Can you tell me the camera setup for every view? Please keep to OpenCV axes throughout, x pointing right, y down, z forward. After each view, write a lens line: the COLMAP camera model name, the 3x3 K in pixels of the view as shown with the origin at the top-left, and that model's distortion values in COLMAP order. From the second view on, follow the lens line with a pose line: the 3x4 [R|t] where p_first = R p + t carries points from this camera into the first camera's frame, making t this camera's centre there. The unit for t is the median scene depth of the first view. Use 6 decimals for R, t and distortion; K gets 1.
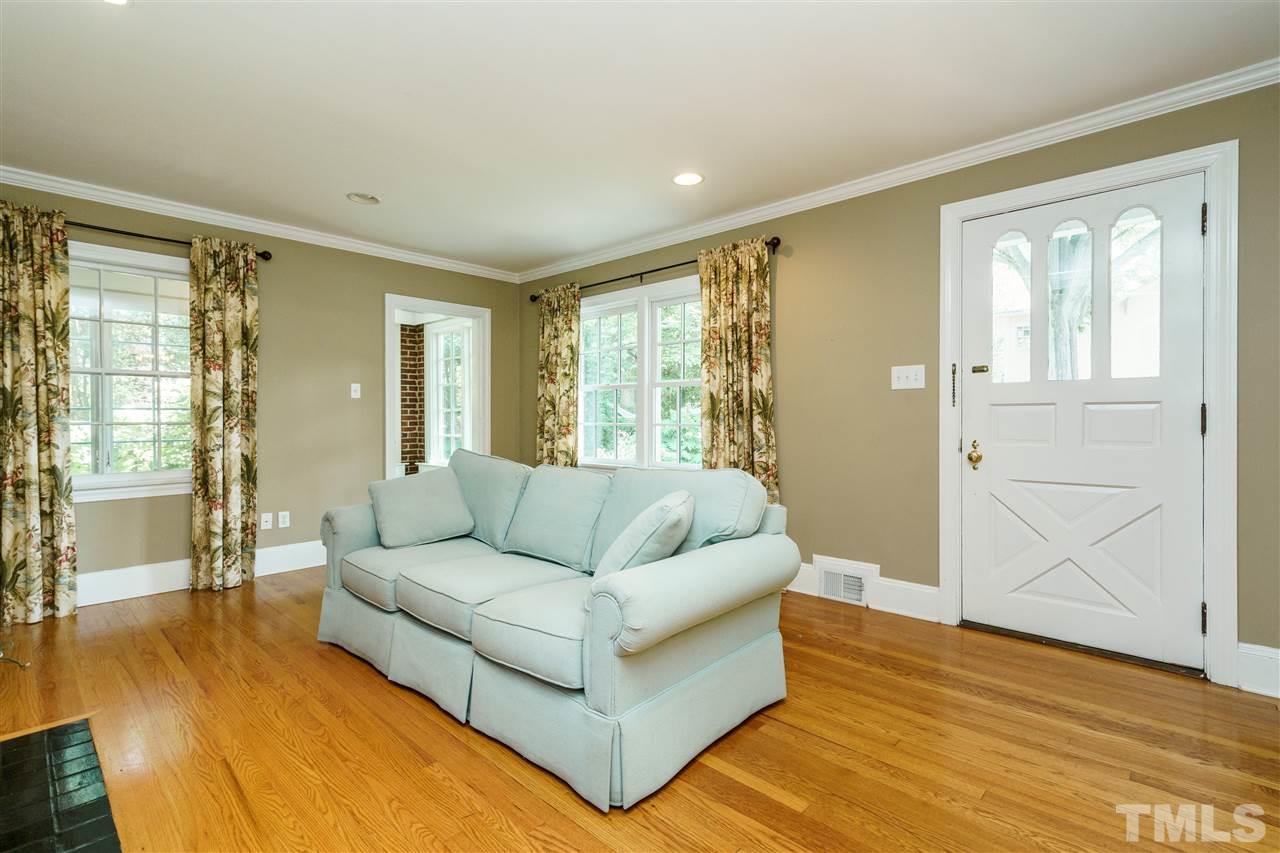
lens RADIAL K [[587.7, 0, 640.8], [0, 587.7, 420.5], [0, 0, 1]] dist [0.015860, 0.000421]
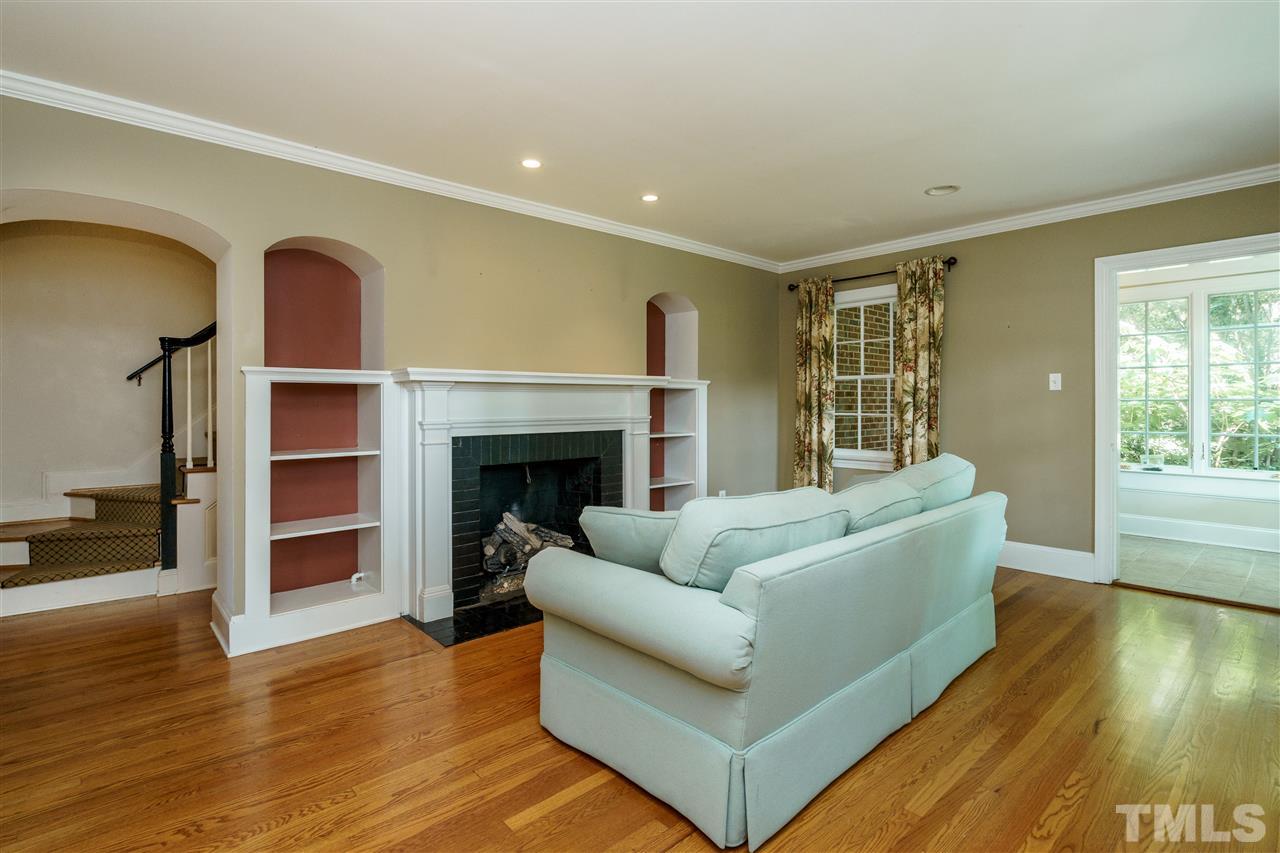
lens RADIAL K [[587.7, 0, 640.4], [0, 587.7, 415.7], [0, 0, 1]] dist [0.015860, 0.000421]
pose [[-0.049008, 0.017858, -0.998639, 0.496355], [-0.011756, 0.999761, 0.018455, -0.011434], [0.998729, 0.012645, -0.048787, 0.518627]]
